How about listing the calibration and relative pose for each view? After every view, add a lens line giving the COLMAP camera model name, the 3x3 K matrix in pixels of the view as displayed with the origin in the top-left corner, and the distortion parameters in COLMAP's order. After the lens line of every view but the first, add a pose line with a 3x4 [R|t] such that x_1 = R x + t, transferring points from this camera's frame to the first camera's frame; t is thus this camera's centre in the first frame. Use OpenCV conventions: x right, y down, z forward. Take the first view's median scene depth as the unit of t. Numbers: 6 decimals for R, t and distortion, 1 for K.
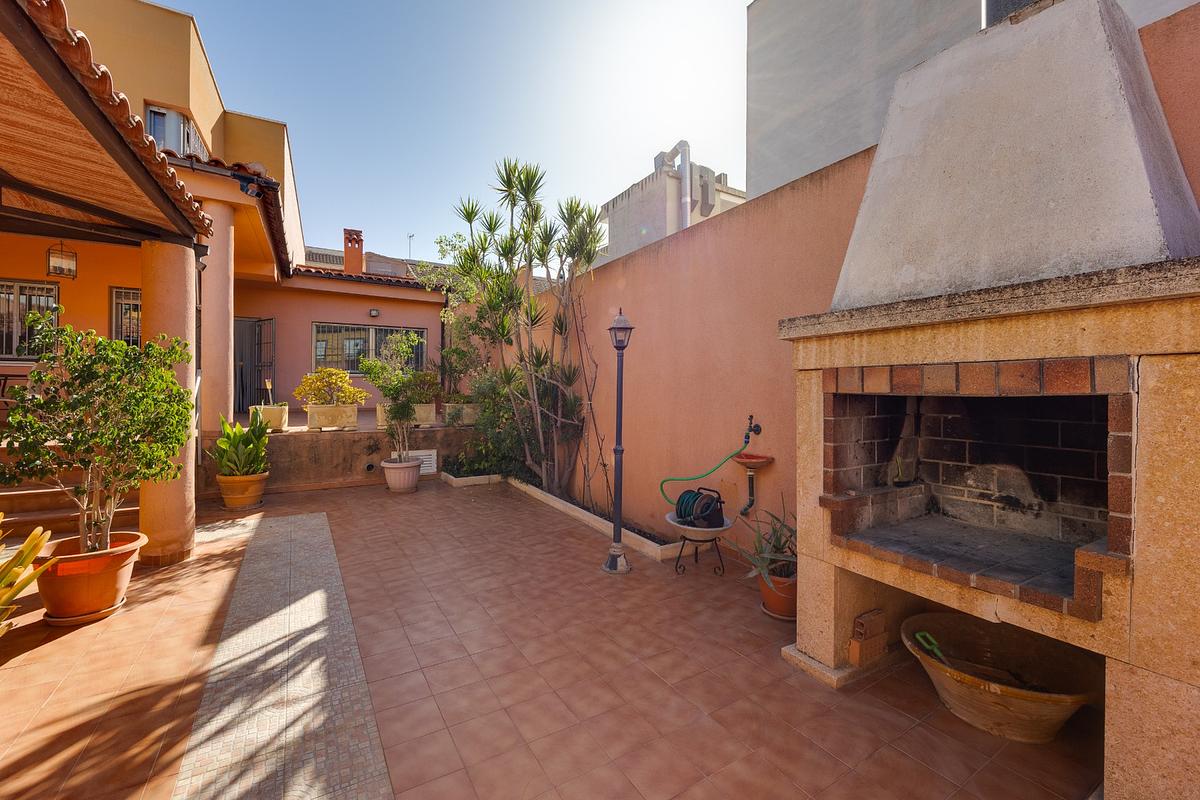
lens RADIAL K [[489.1, 0, 577.1], [0, 489.1, 392.4], [0, 0, 1]] dist [0.000293, -0.000898]
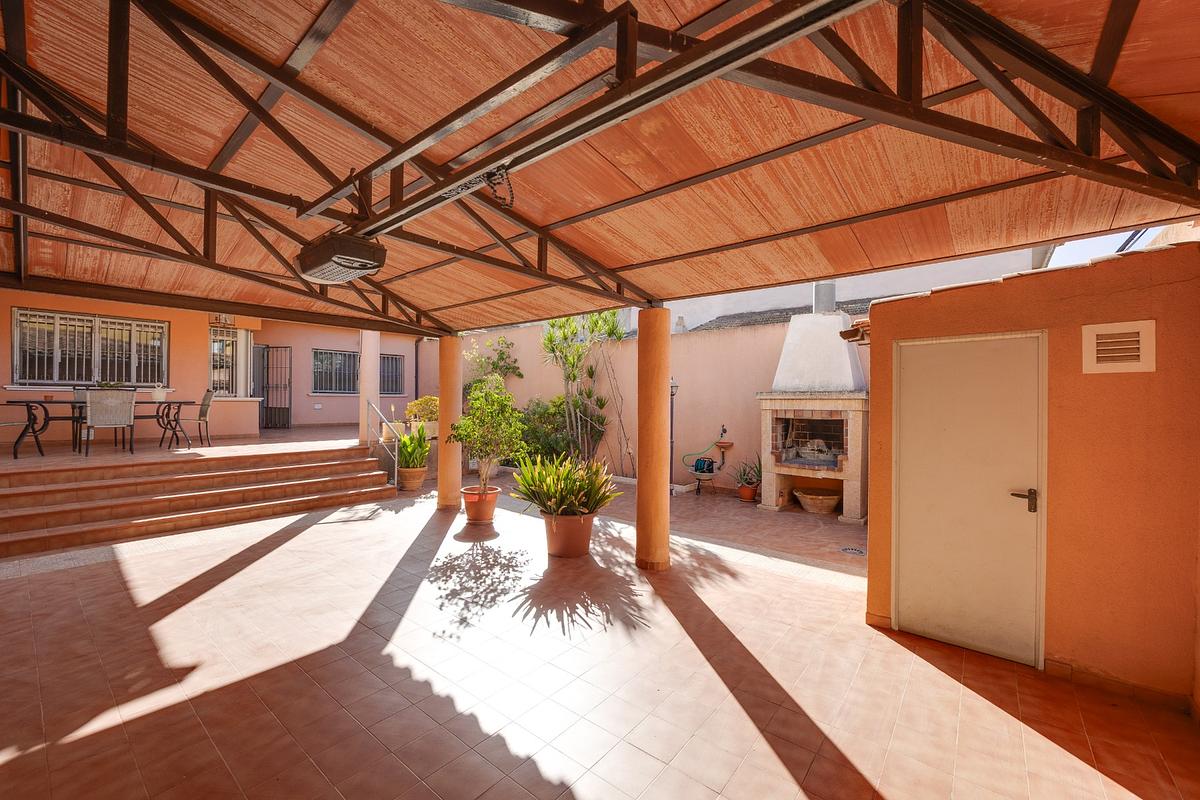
lens RADIAL K [[489.1, 0, 582.7], [0, 489.1, 403.1], [0, 0, 1]] dist [0.000293, -0.000898]
pose [[0.941887, 0.000390, 0.335930, -1.486386], [-0.001194, 0.999997, 0.002187, -0.084557], [-0.335929, -0.002461, 0.941884, -1.343732]]
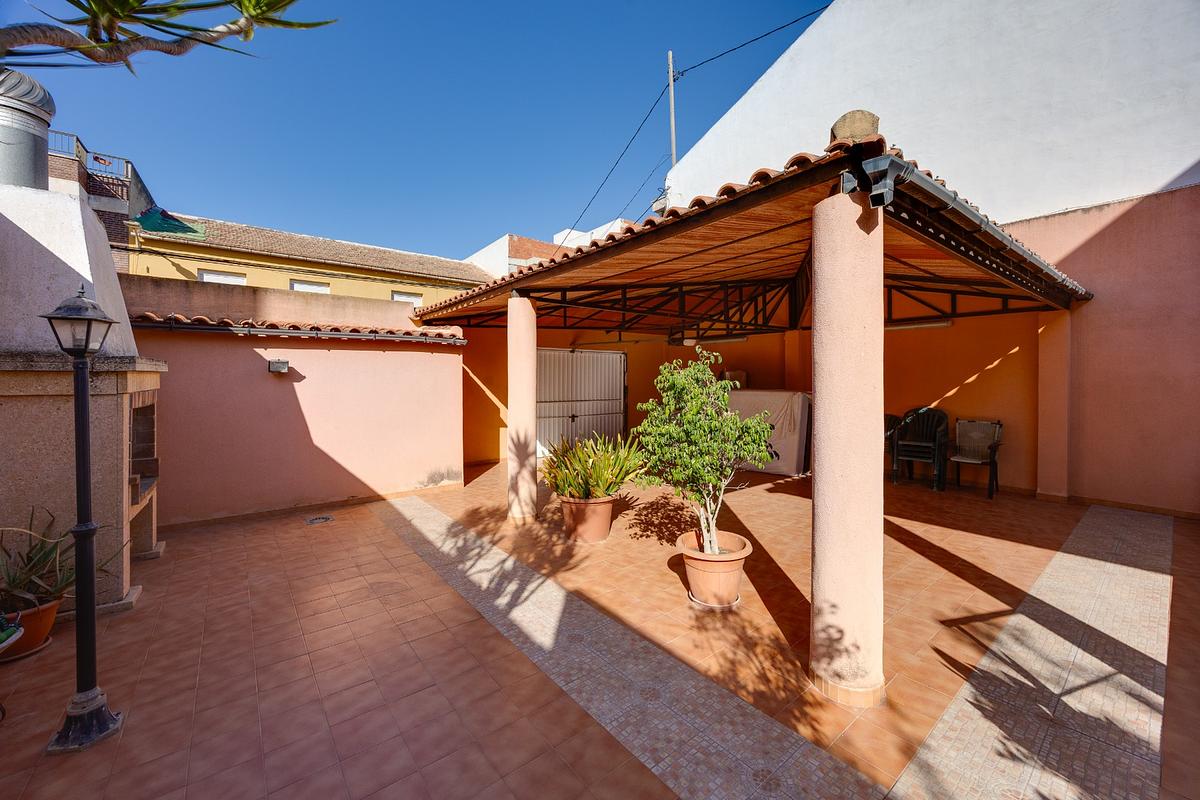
lens RADIAL K [[462.5, 0, 592.6], [0, 462.5, 380.8], [0, 0, 1]] dist [-0.001657, -0.000266]
pose [[-0.989505, -0.006274, -0.144361, -0.623038], [-0.007978, 0.999905, 0.011230, -0.102979], [0.144277, 0.012264, -0.989461, 2.349757]]
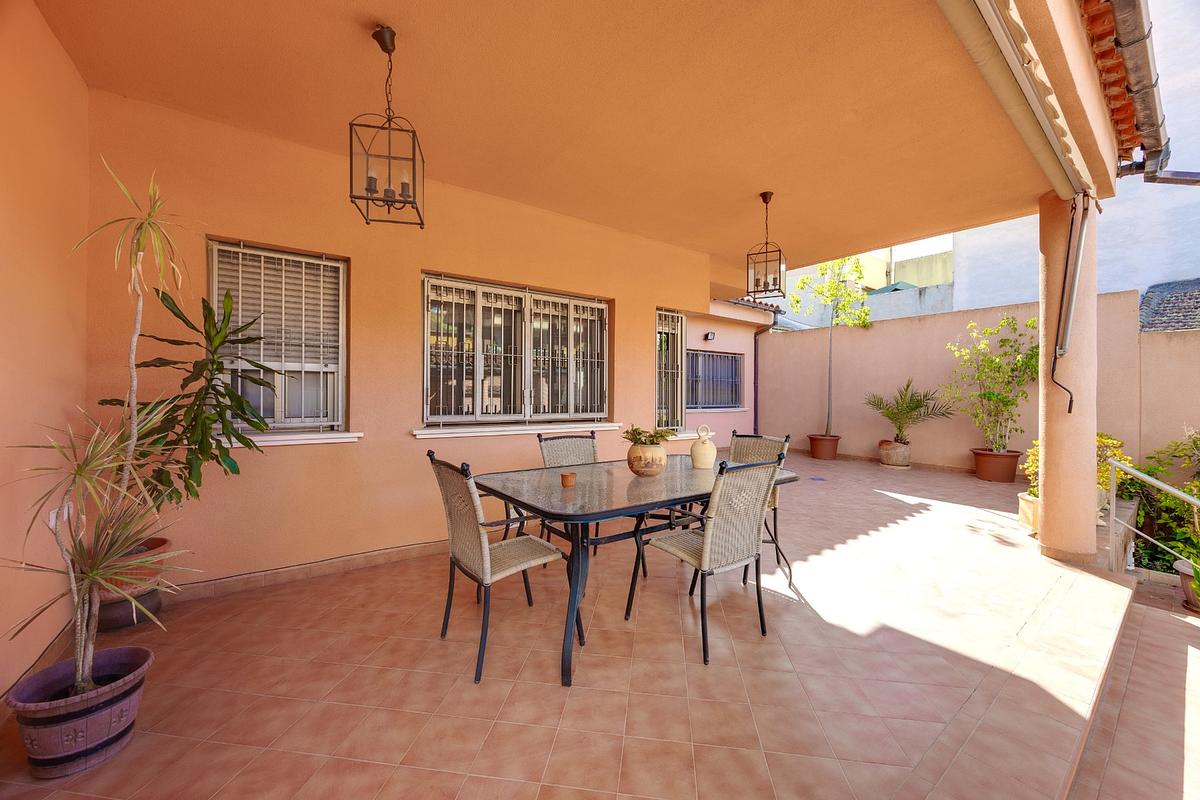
lens RADIAL K [[462.5, 0, 599.0], [0, 462.5, 396.0], [0, 0, 1]] dist [-0.001657, -0.000266]
pose [[0.992225, 0.000286, 0.124459, -3.373169], [-0.000316, 1.000000, 0.000220, -0.279597], [-0.124459, -0.000257, 0.992225, 1.144537]]
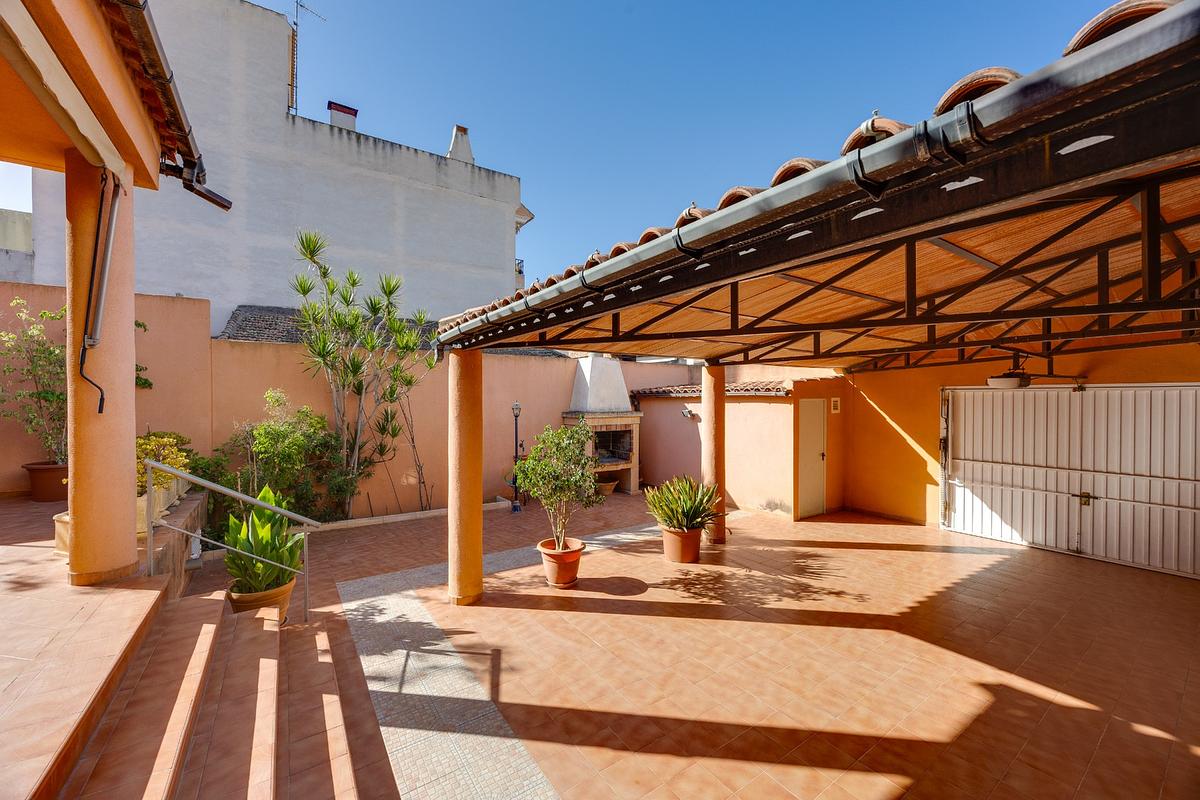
lens RADIAL K [[462.5, 0, 608.4], [0, 462.5, 401.5], [0, 0, 1]] dist [-0.001657, -0.000266]
pose [[-0.095523, -0.010910, 0.995367, -3.097778], [0.001810, 0.999936, 0.011133, -0.268692], [-0.995426, 0.002865, -0.095497, 1.134313]]
